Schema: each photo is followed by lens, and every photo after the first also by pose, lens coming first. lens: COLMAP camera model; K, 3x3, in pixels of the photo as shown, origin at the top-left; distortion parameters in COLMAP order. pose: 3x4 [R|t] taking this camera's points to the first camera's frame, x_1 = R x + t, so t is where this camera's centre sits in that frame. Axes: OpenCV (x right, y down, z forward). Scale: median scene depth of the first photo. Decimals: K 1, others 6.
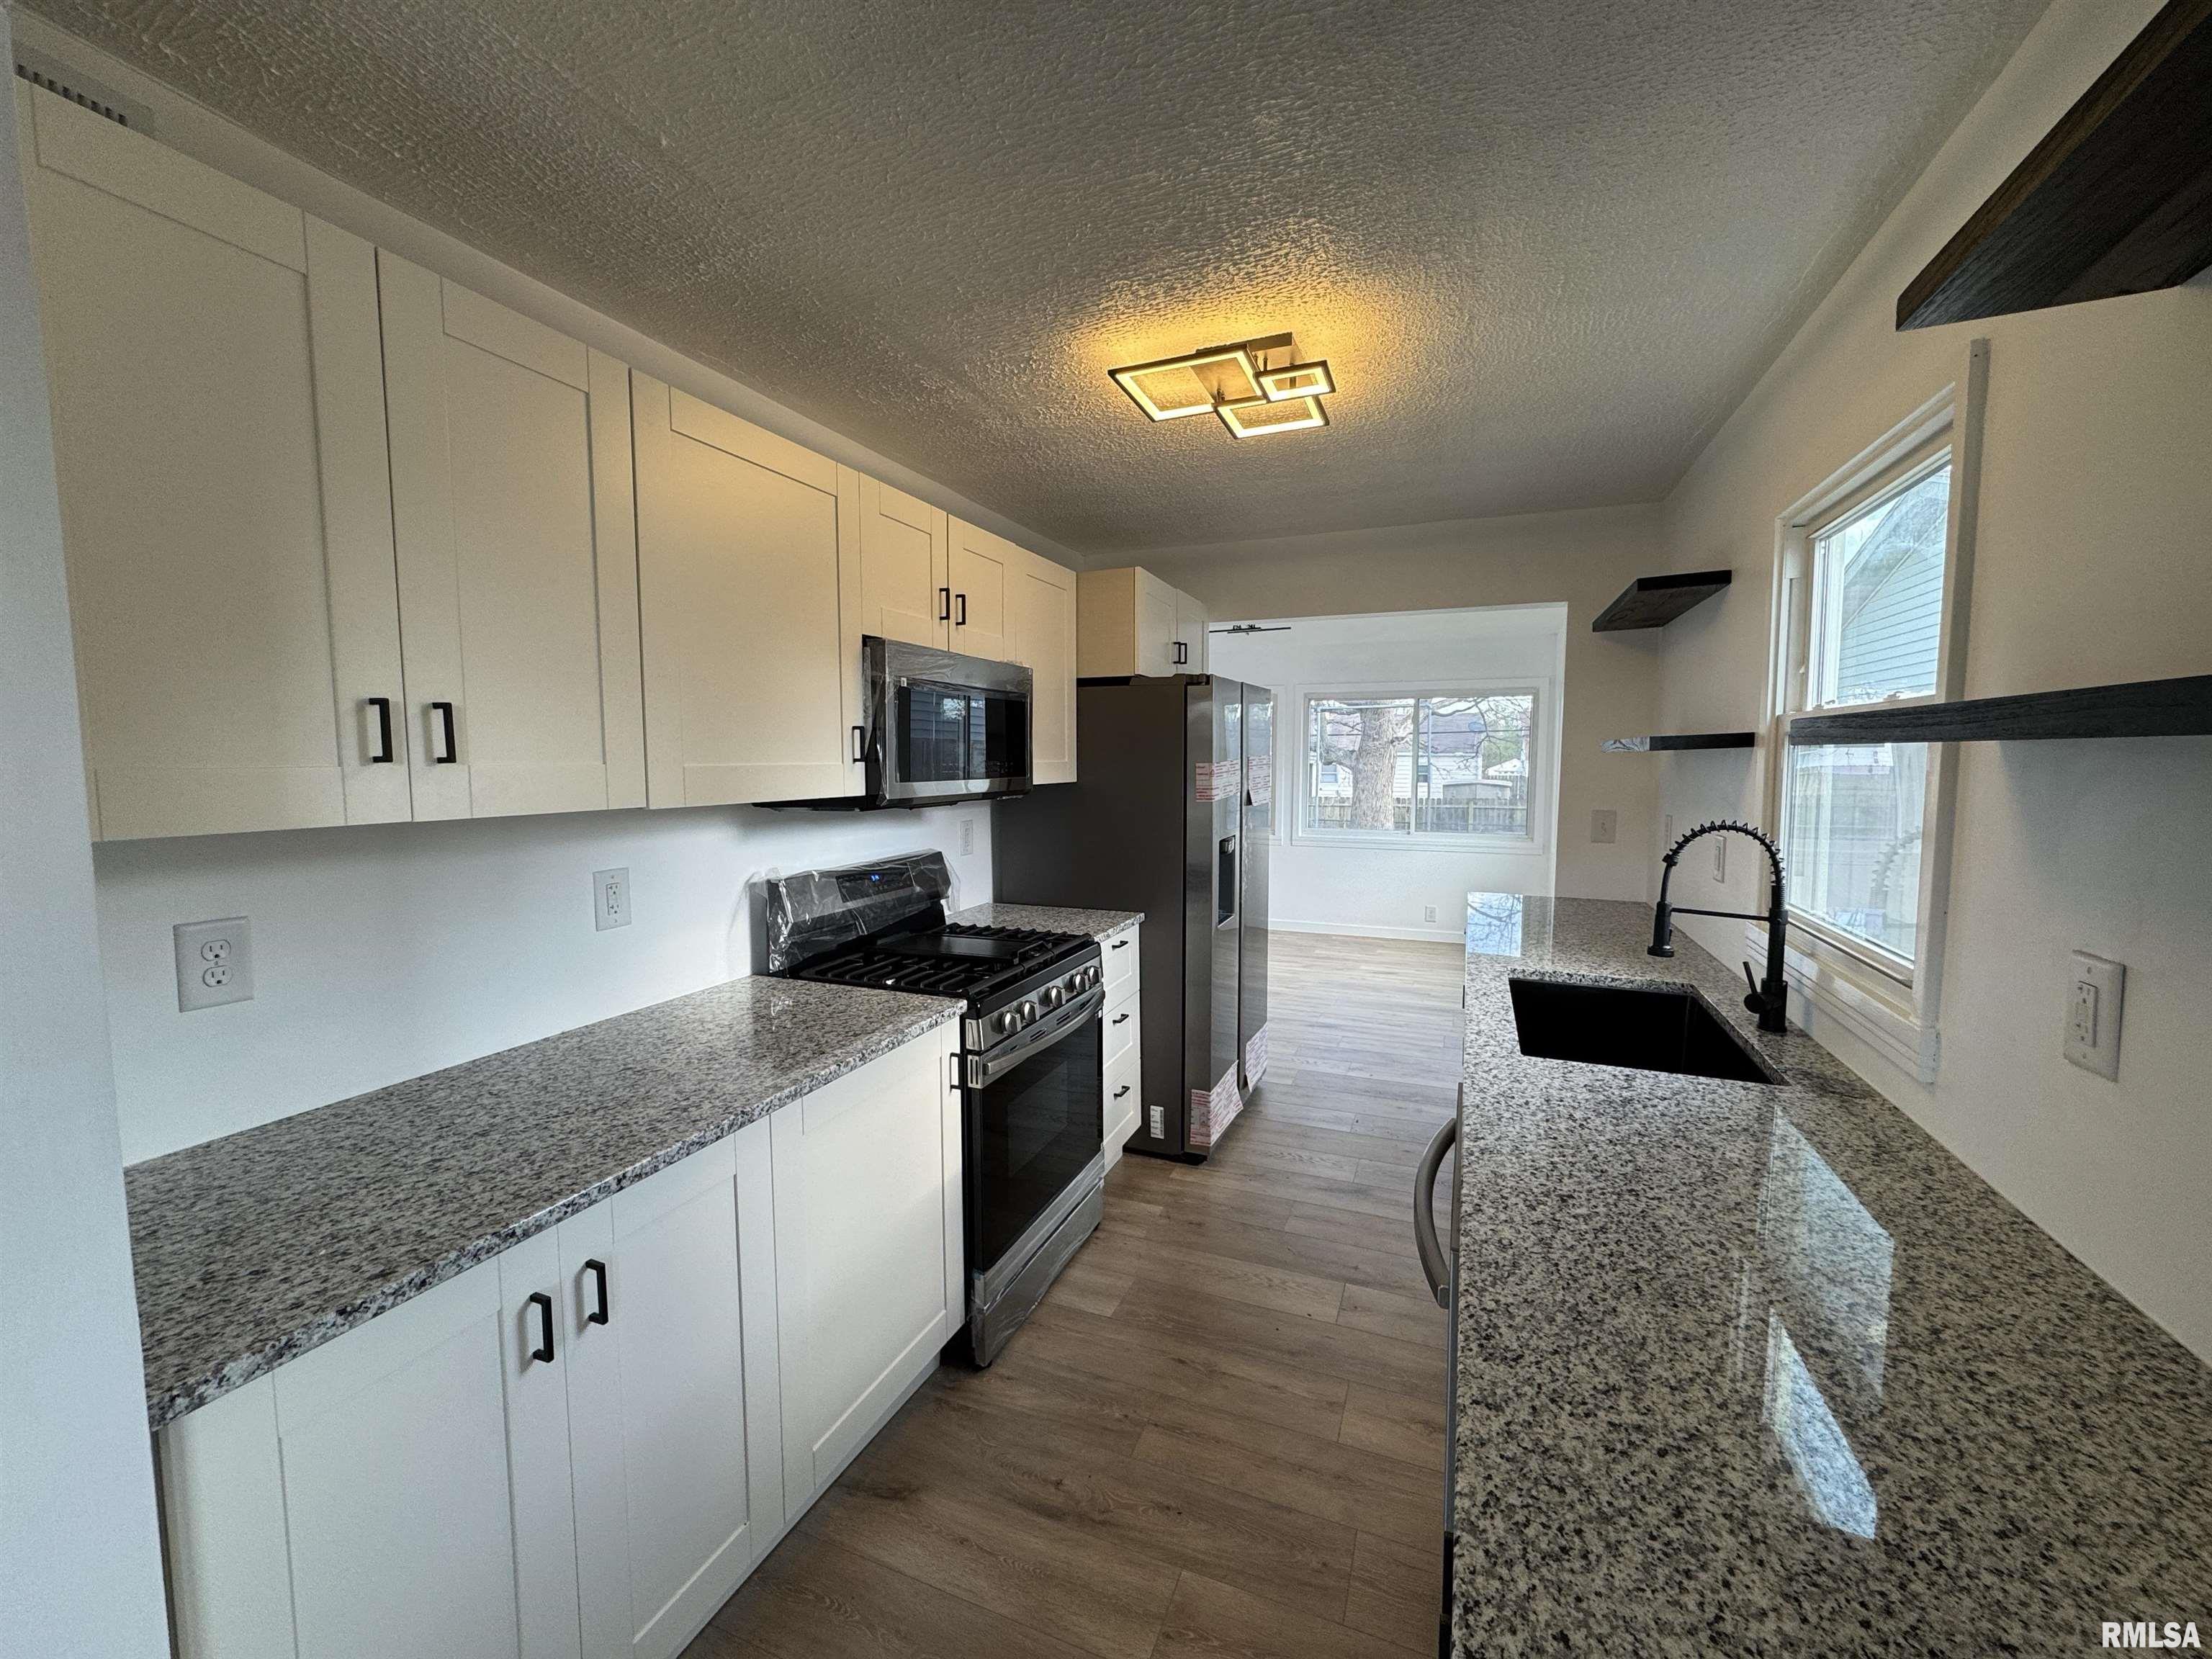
lens RADIAL K [[878.2, 0, 1106.0], [0, 878.2, 824.2], [0, 0, 1]] dist [-0.000446, 0.000120]
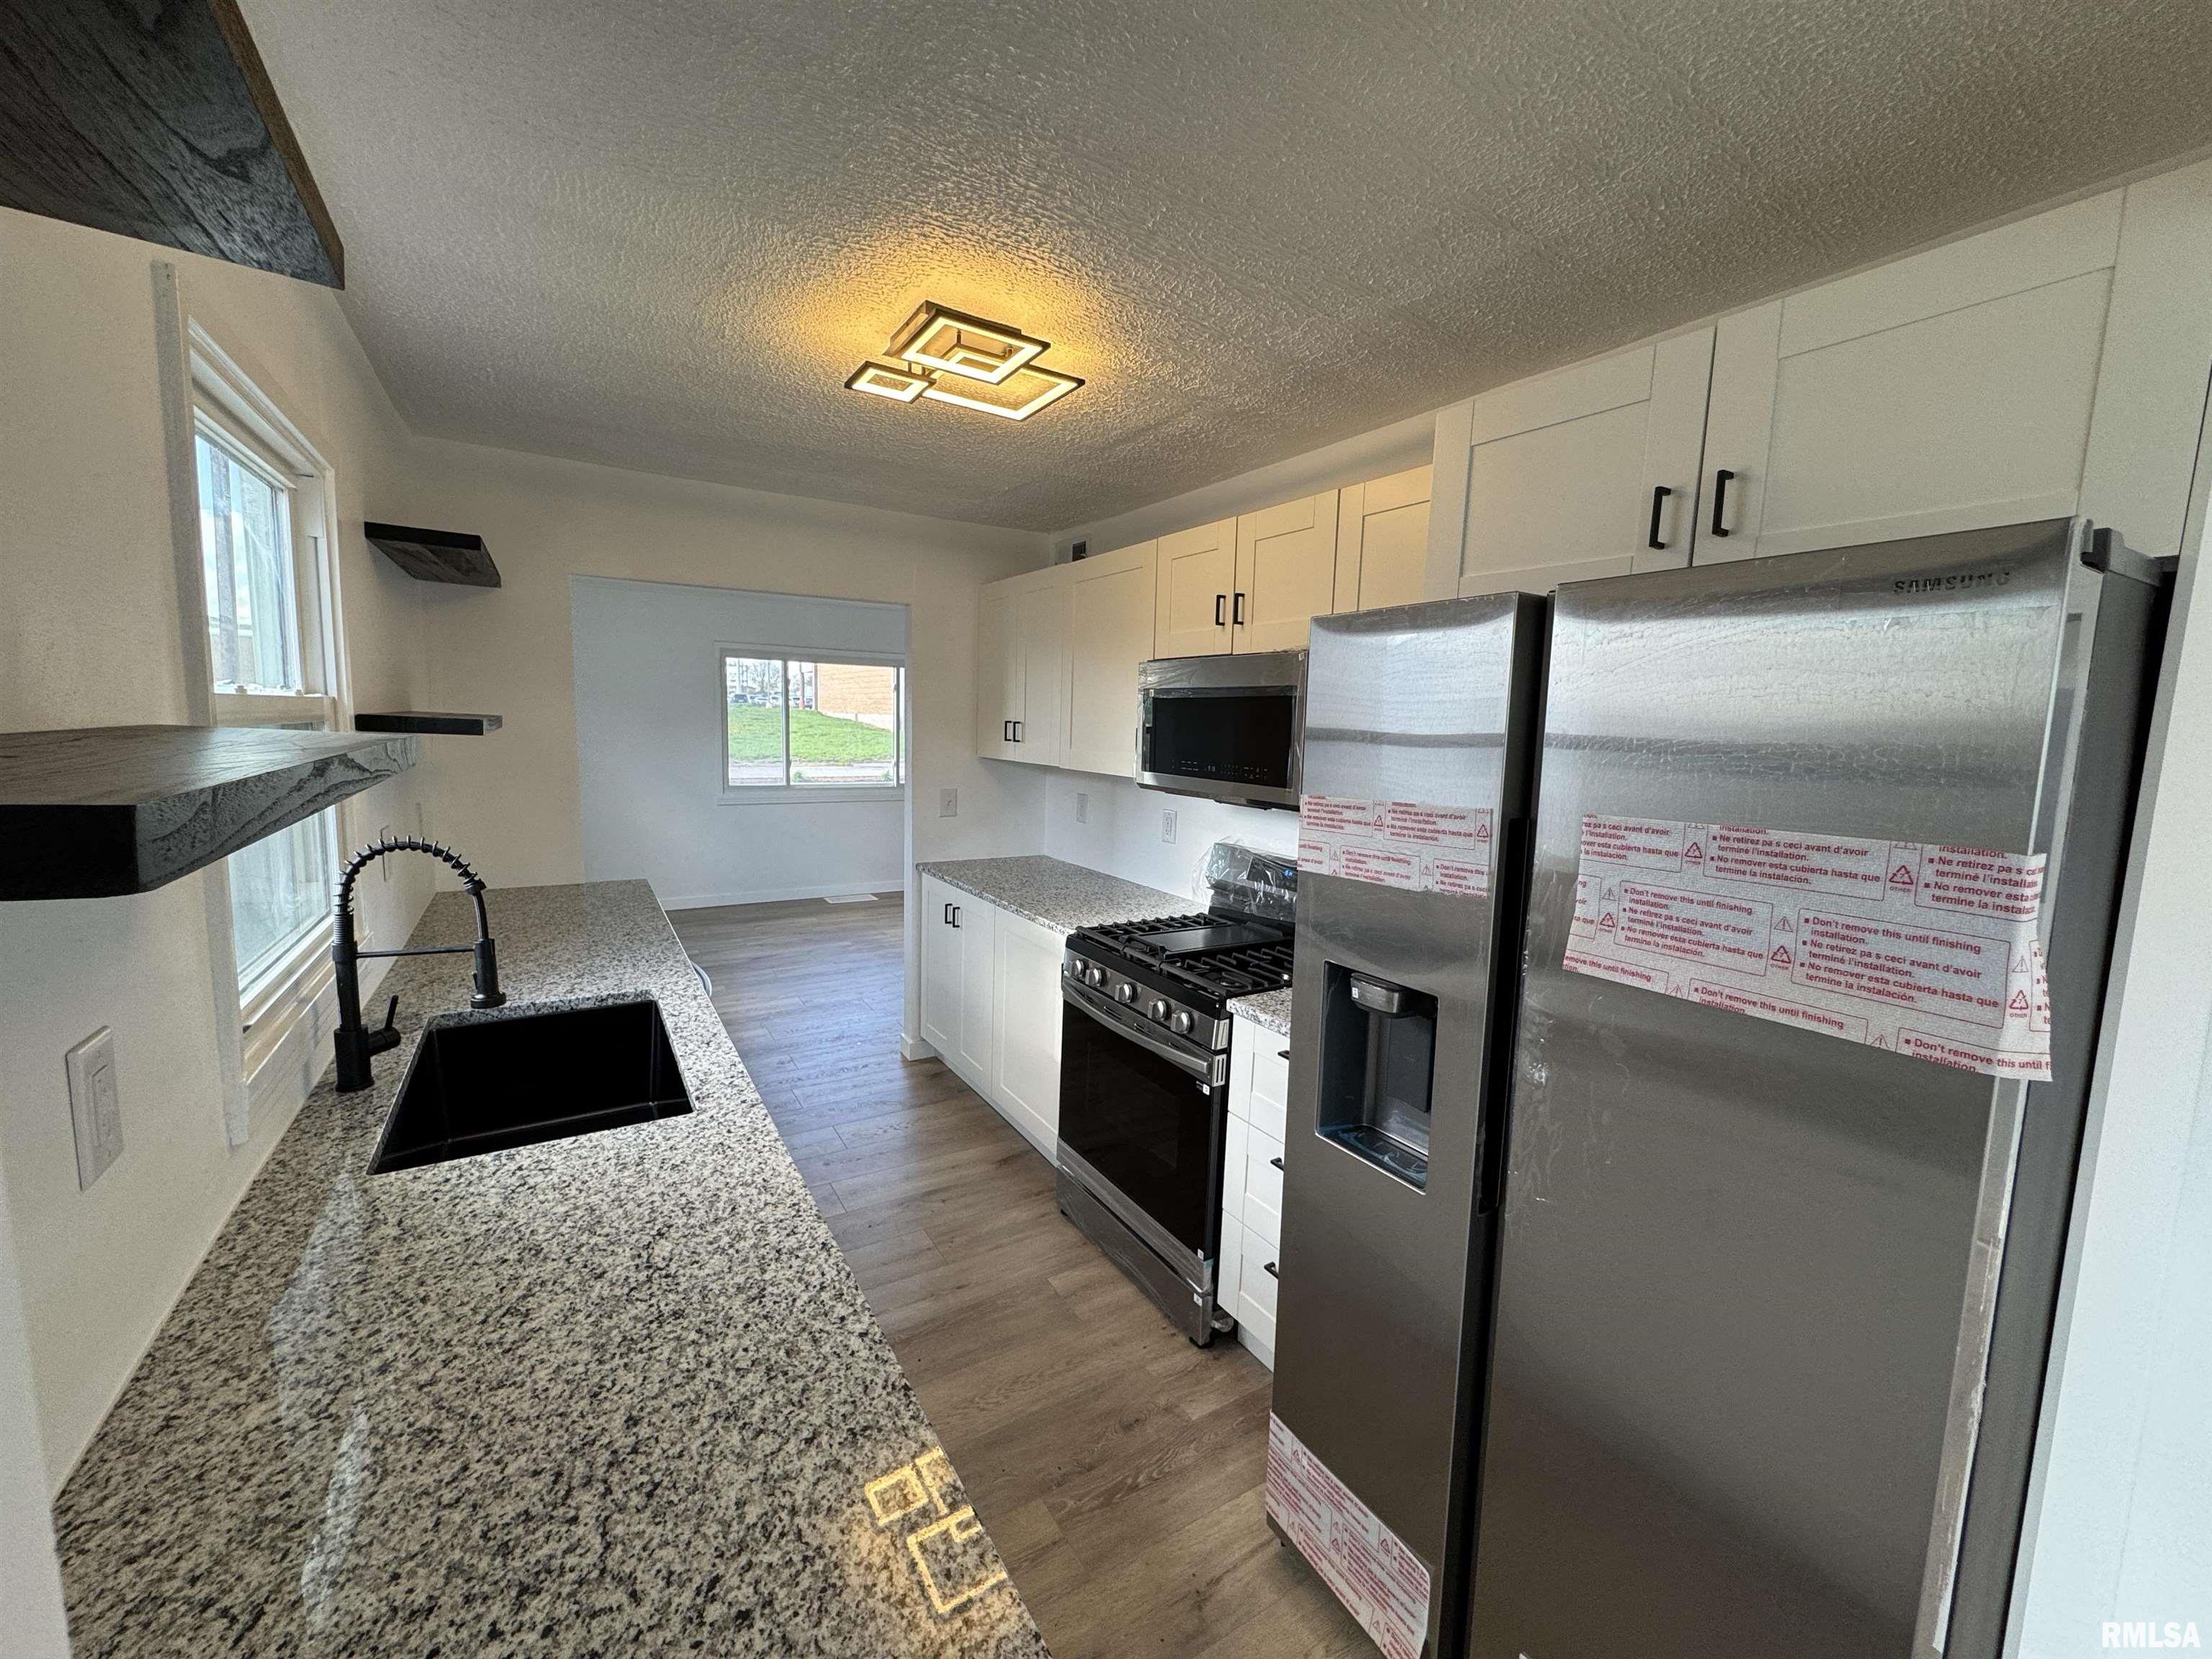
lens RADIAL K [[878.2, 0, 1106.0], [0, 878.2, 824.2], [0, 0, 1]] dist [-0.000446, 0.000120]
pose [[-0.584918, 0.078502, -0.807284, 1.038407], [-0.088342, 0.983218, 0.159619, -0.211102], [0.806267, 0.164681, -0.568167, 2.090292]]
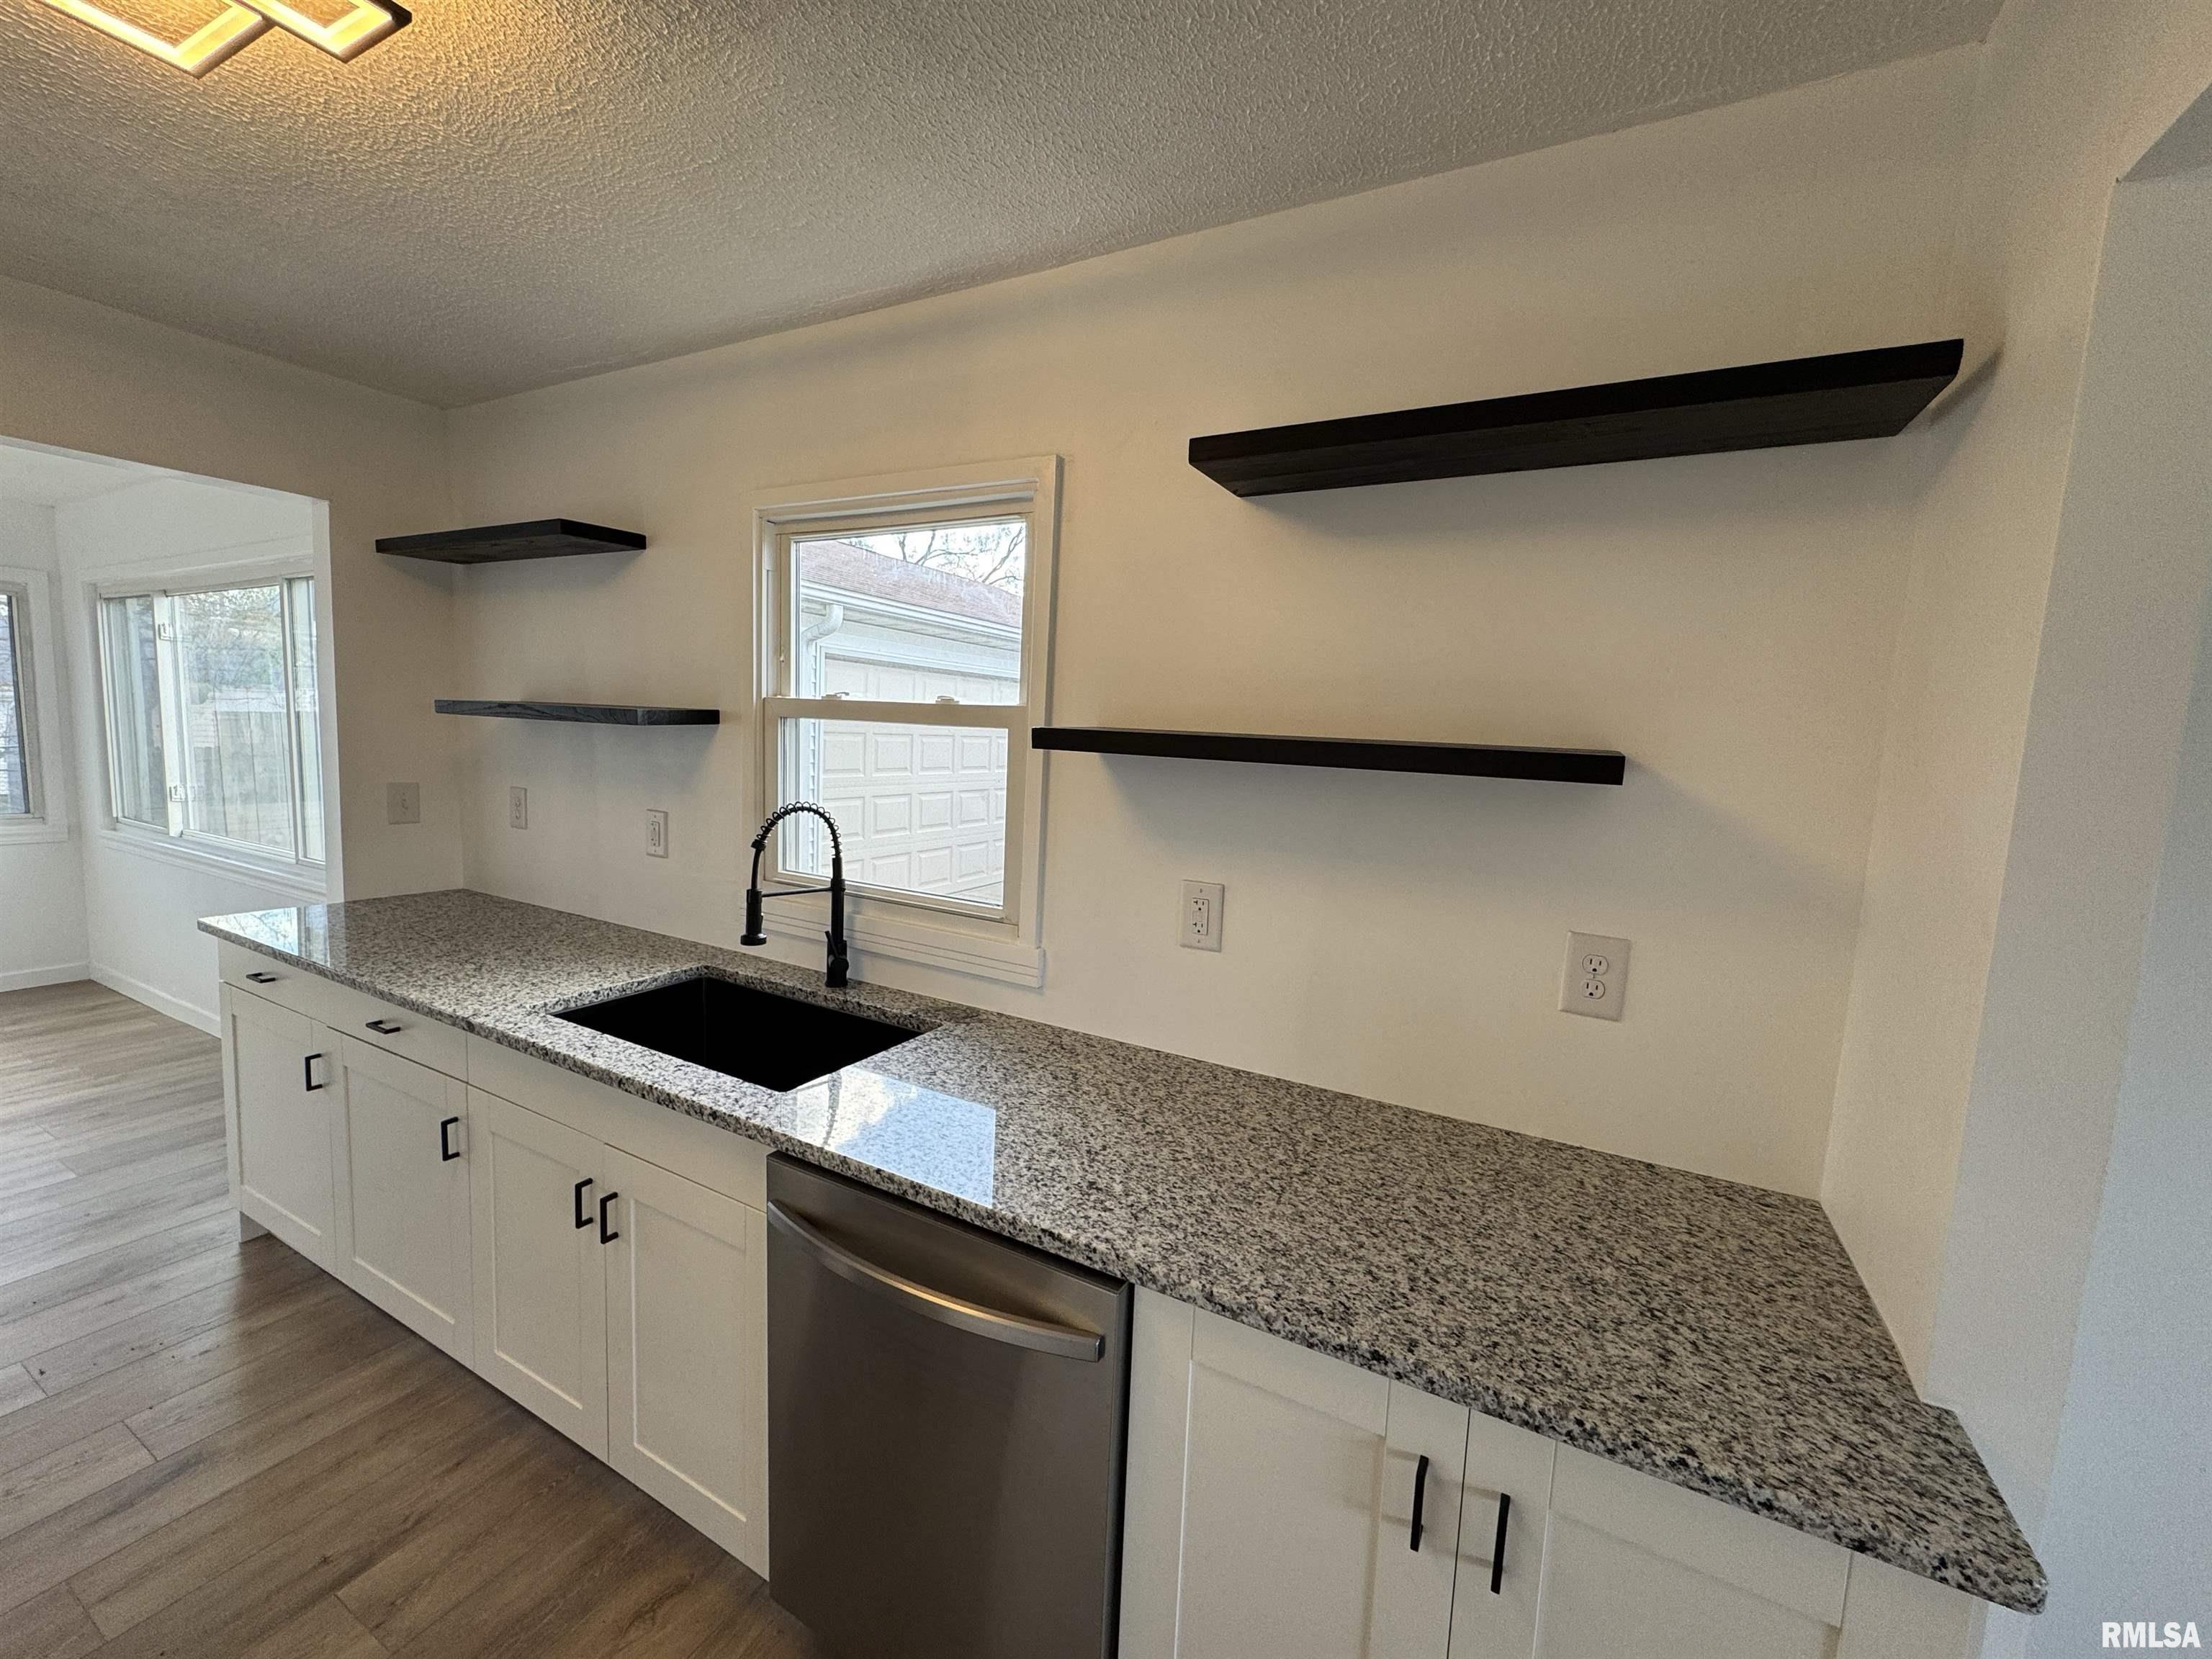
lens RADIAL K [[882.5, 0, 1109.4], [0, 882.5, 824.5], [0, 0, 1]] dist [-0.001589, 0.000745]
pose [[0.108754, -0.099339, 0.989093, -0.313475], [0.031361, 0.994842, 0.096468, -0.071921], [-0.993574, 0.020528, 0.111309, 0.551652]]
